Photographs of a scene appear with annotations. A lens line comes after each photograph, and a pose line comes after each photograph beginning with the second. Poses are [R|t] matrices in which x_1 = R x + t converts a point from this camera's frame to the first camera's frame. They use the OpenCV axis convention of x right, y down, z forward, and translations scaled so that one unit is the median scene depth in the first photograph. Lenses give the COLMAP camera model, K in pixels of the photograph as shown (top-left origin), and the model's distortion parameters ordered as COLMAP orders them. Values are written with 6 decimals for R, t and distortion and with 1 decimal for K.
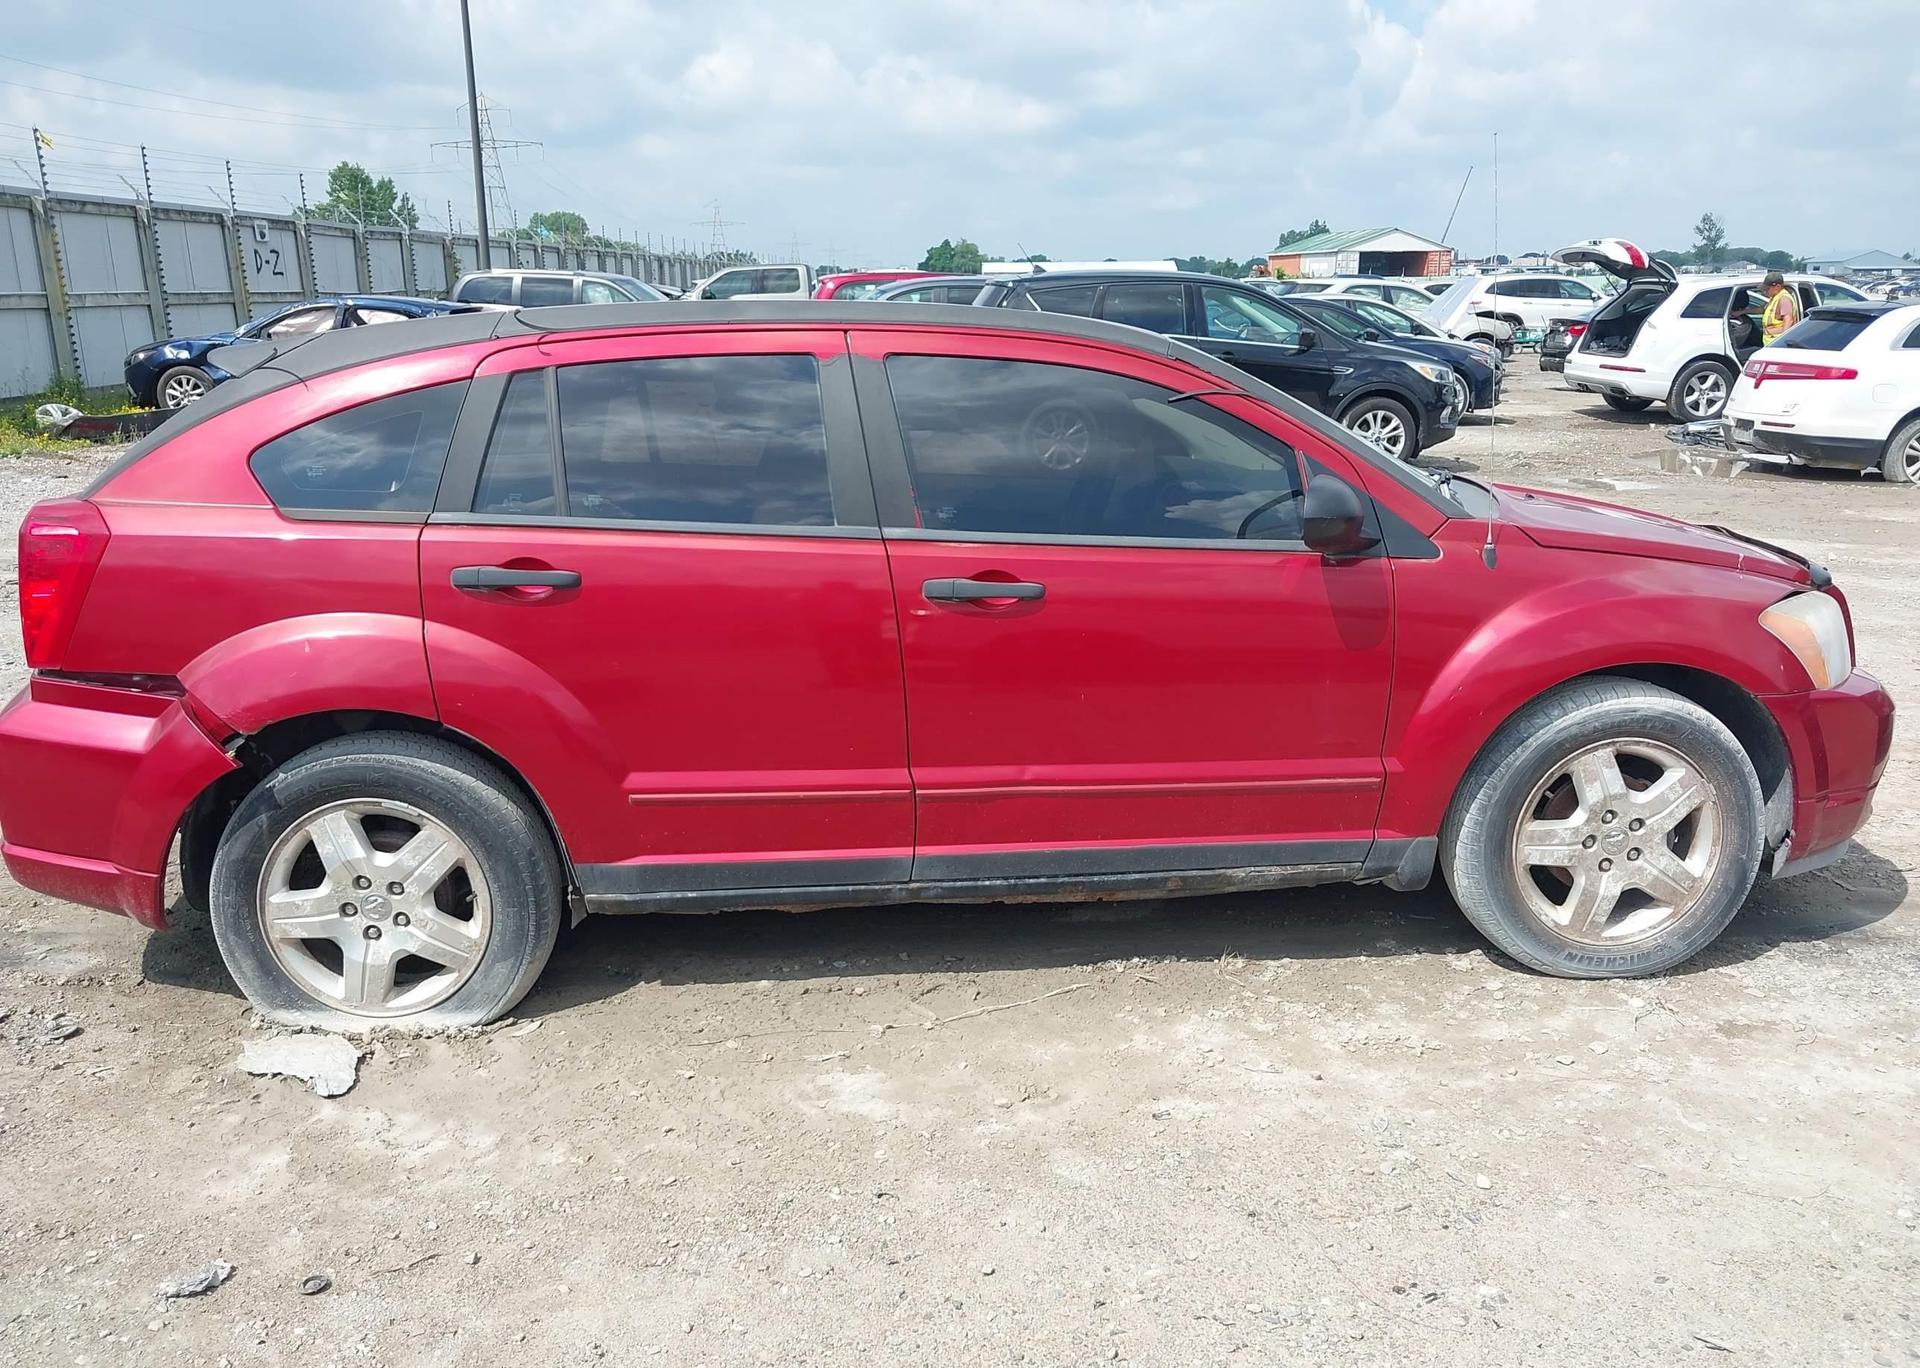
lens RADIAL K [[1588.3, 0, 960.0], [0, 1588.3, 684.0], [0, 0, 1]] dist [-0.013743, -0.008658]
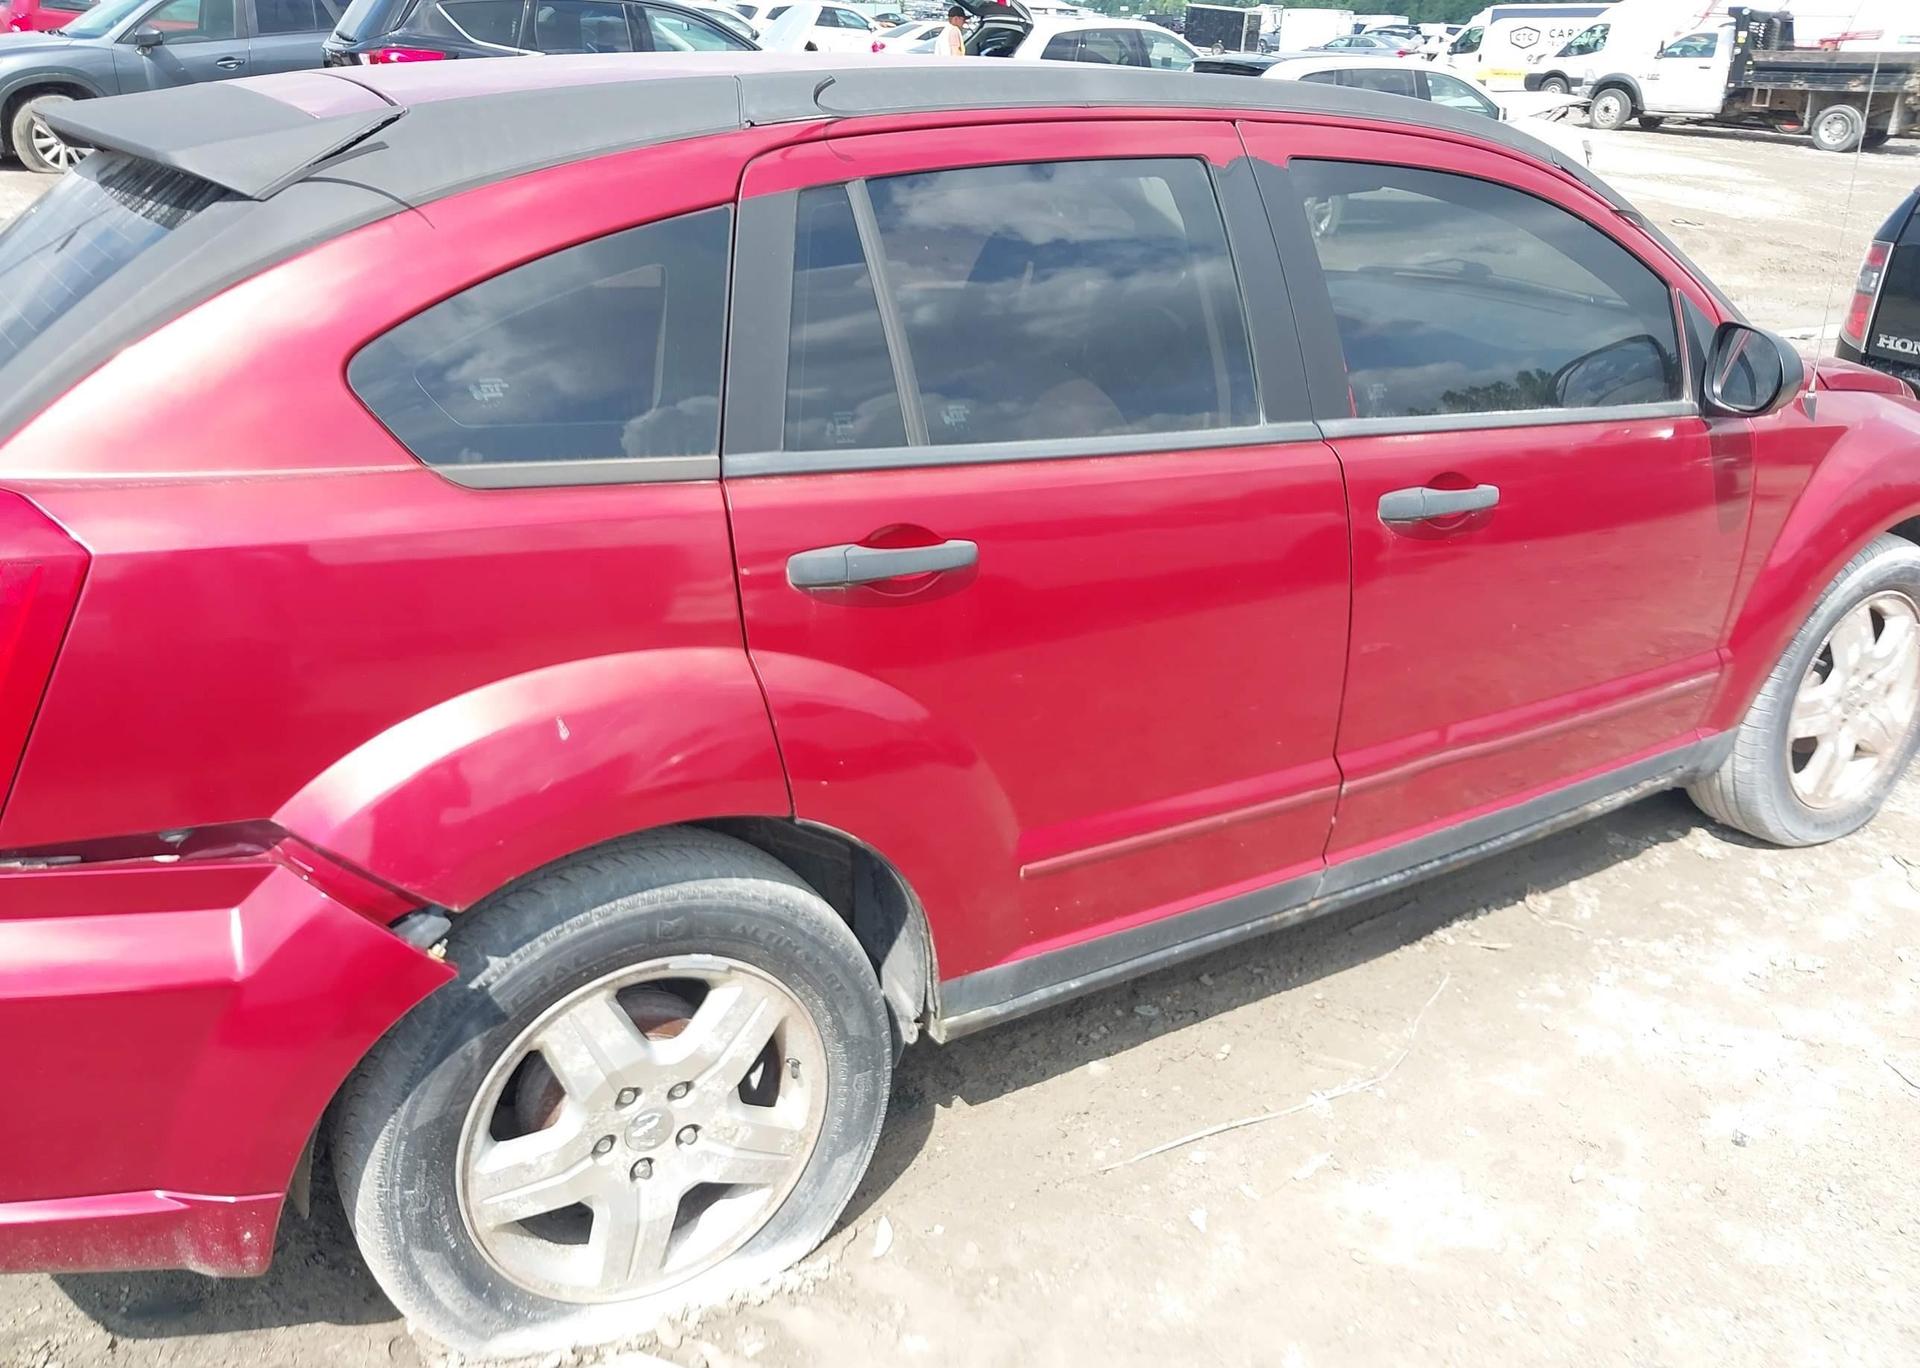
lens RADIAL K [[1588.3, 0, 960.0], [0, 1588.3, 684.0], [0, 0, 1]] dist [-0.013743, -0.008658]
pose [[0.878350, -0.140268, 0.456975, -0.482989], [0.063852, 0.981840, 0.178644, -0.112676], [-0.473734, -0.127733, 0.871355, 0.424935]]
